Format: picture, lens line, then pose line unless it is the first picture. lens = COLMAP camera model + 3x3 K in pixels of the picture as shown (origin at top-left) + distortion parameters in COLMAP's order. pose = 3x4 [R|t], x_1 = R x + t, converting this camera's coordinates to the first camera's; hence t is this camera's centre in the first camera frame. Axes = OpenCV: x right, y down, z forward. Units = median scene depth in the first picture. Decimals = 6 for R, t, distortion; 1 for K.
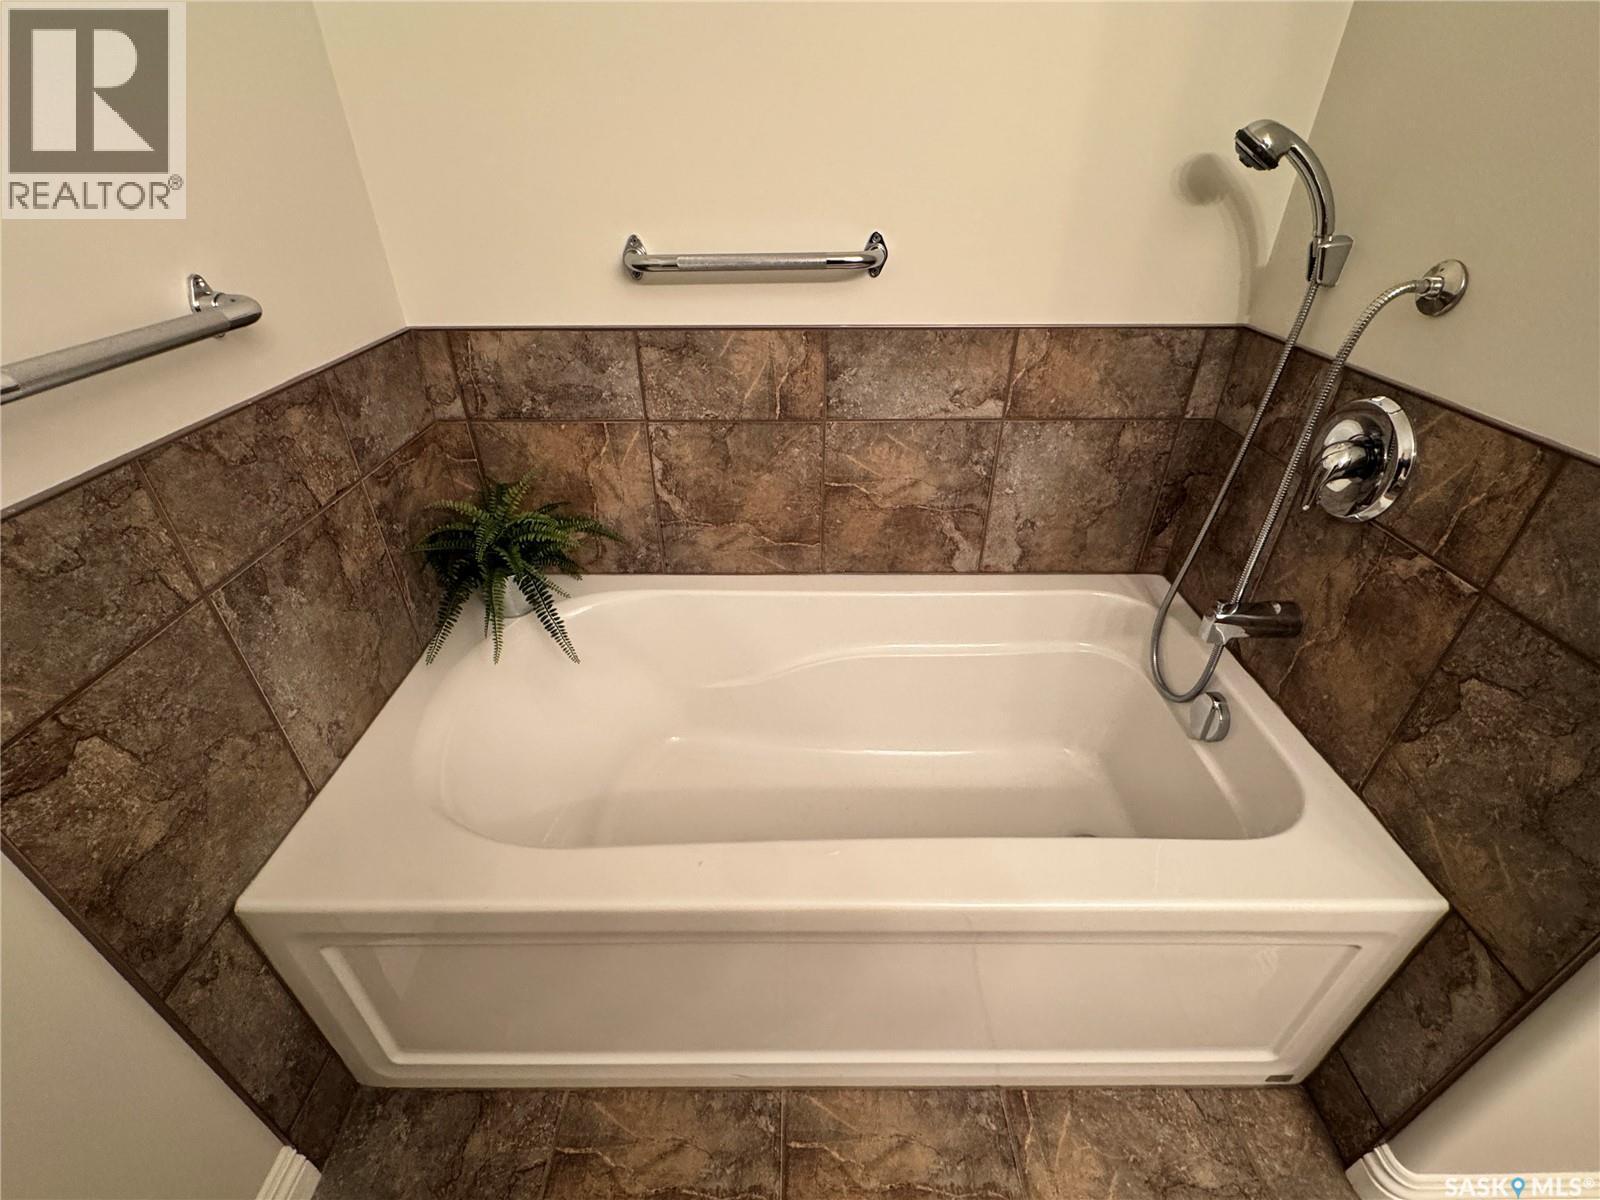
lens RADIAL K [[699.0, 0, 800.0], [0, 699.0, 600.0], [0, 0, 1]] dist [-0.001628, 0.000011]
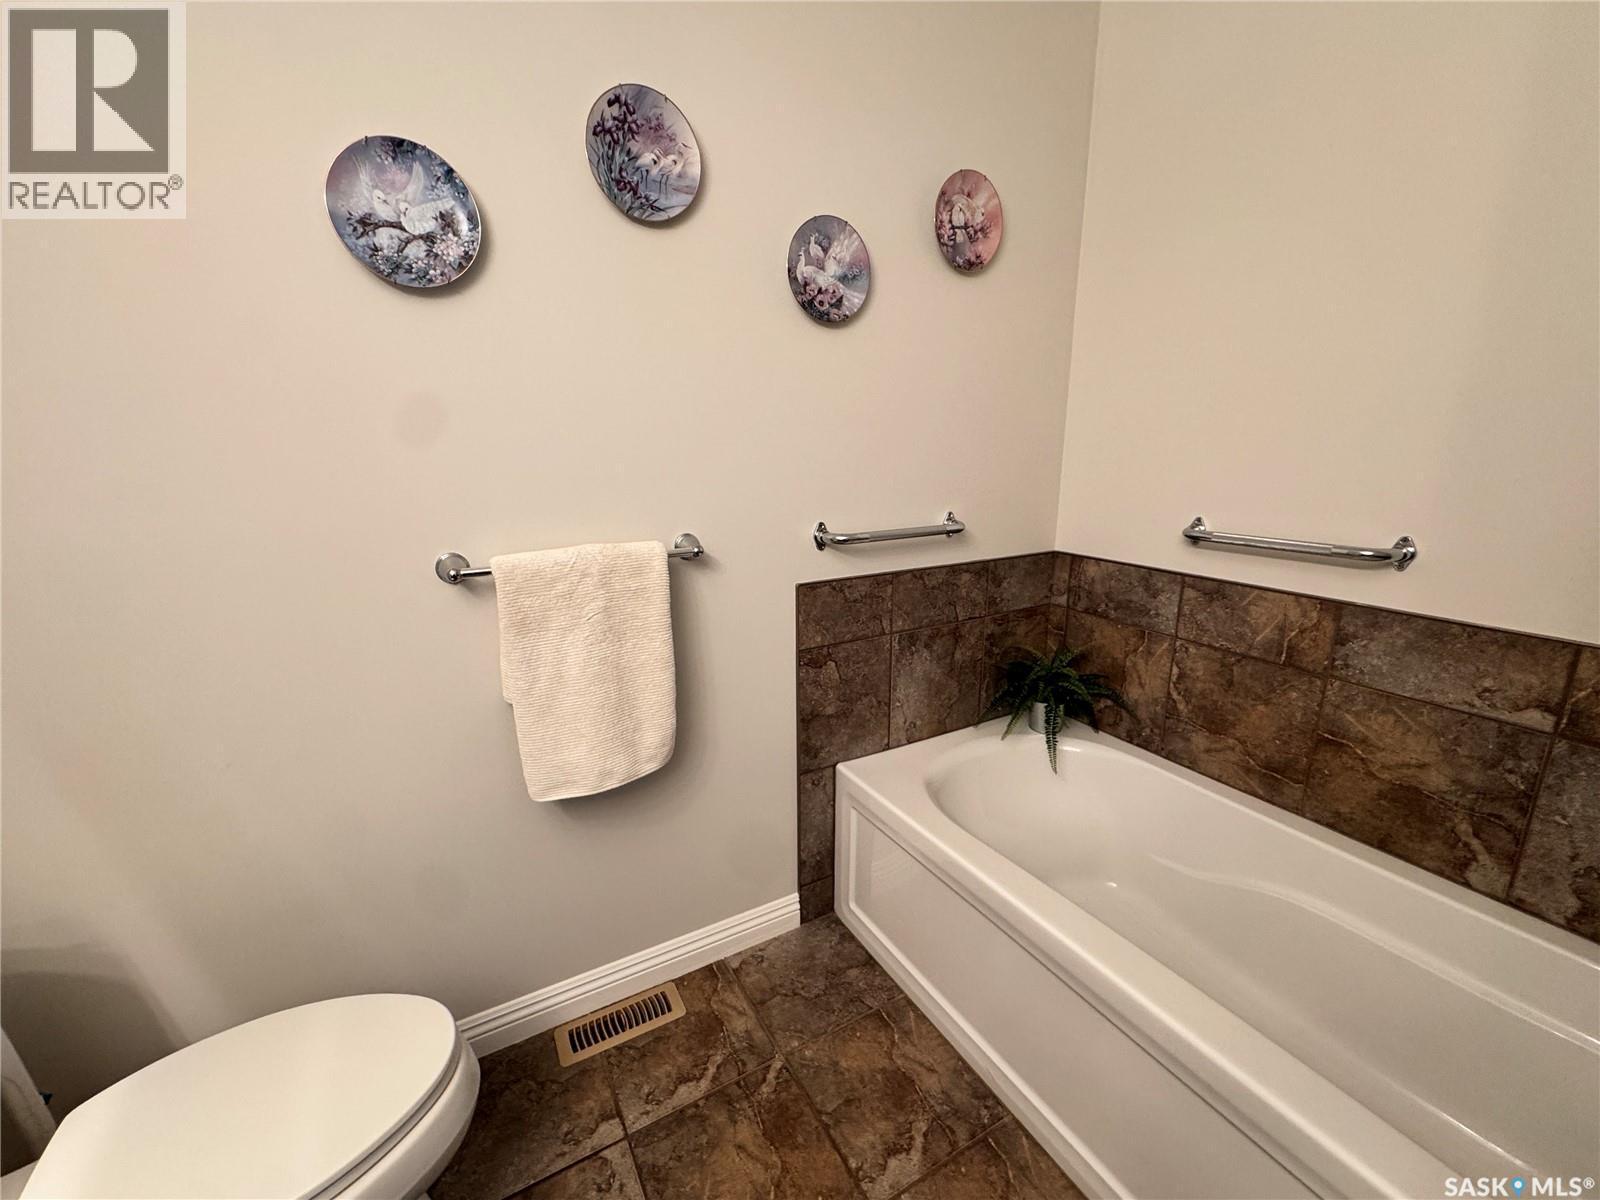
lens RADIAL K [[692.4, 0, 800.0], [0, 692.4, 600.0], [0, 0, 1]] dist [0.000284, -0.001247]
pose [[0.495100, 0.204658, -0.844388, 0.549423], [-0.466427, 0.882551, -0.059578, 0.104218], [0.733023, 0.423342, 0.532409, -0.295772]]
